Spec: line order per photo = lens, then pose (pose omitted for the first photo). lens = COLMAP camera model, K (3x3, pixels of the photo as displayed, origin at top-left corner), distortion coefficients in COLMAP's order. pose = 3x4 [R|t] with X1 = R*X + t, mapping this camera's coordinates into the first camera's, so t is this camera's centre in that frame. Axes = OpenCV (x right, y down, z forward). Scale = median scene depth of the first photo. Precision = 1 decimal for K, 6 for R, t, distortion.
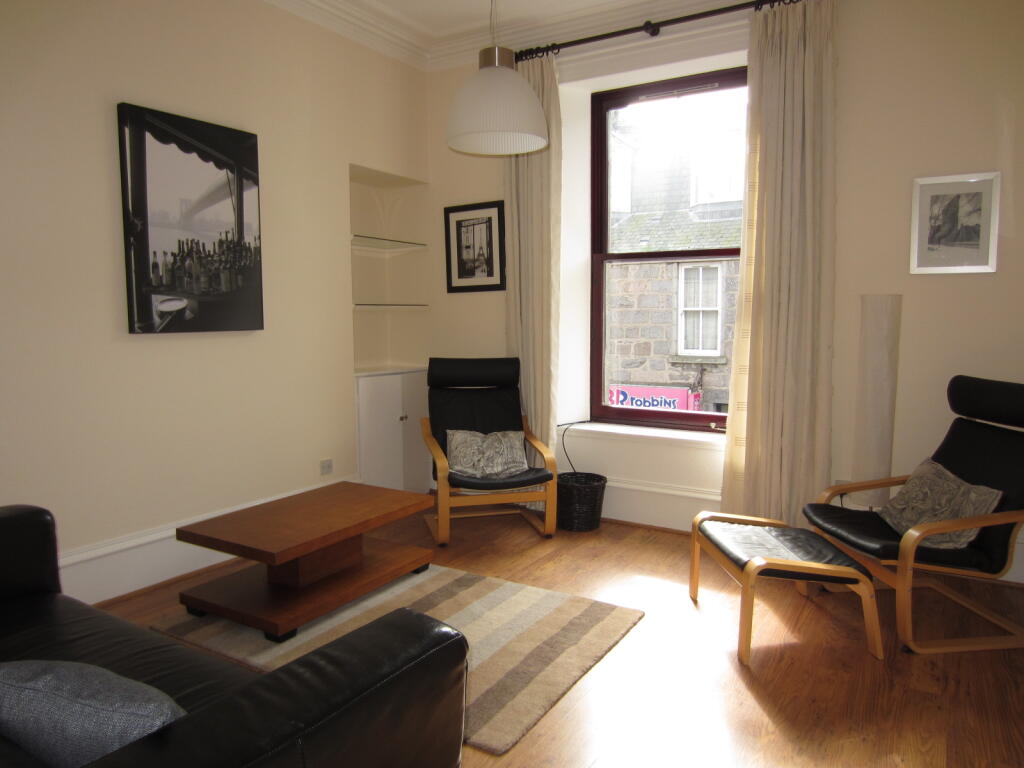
lens RADIAL K [[722.7, 0, 509.2], [0, 722.7, 380.3], [0, 0, 1]] dist [-0.004171, -0.005767]
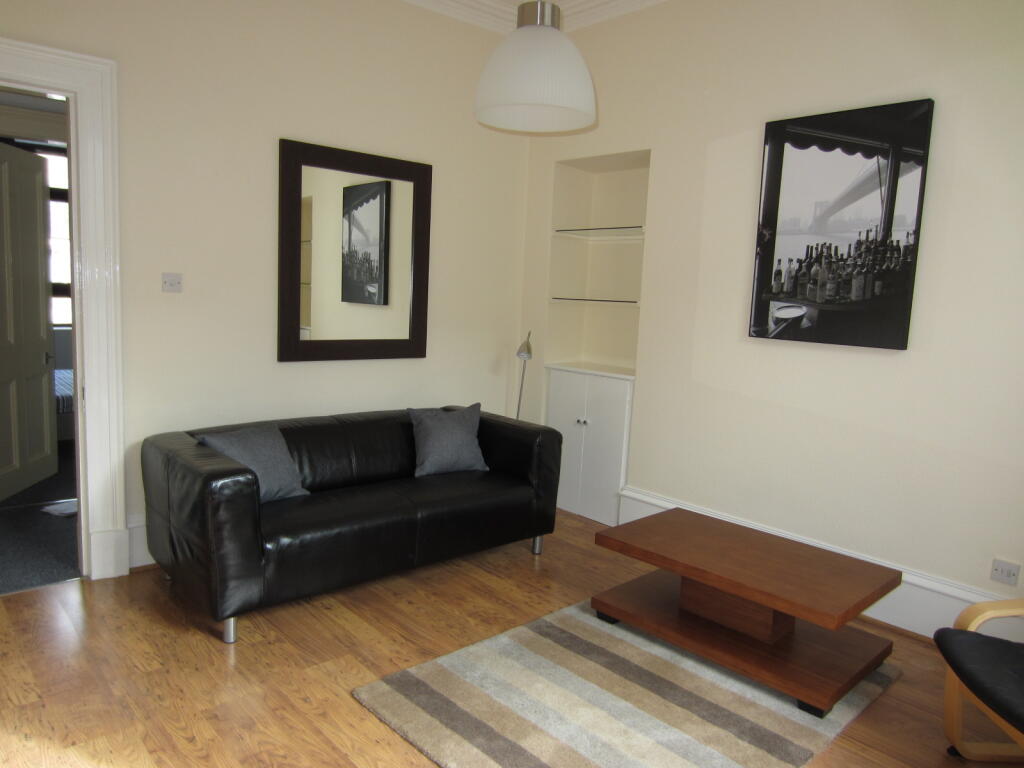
lens RADIAL K [[722.7, 0, 508.6], [0, 722.7, 386.7], [0, 0, 1]] dist [-0.004171, -0.005767]
pose [[-0.263188, 0.119816, -0.957276, 0.585949], [-0.139658, 0.977074, 0.160691, -0.107540], [0.954583, 0.175983, -0.240421, 0.869574]]
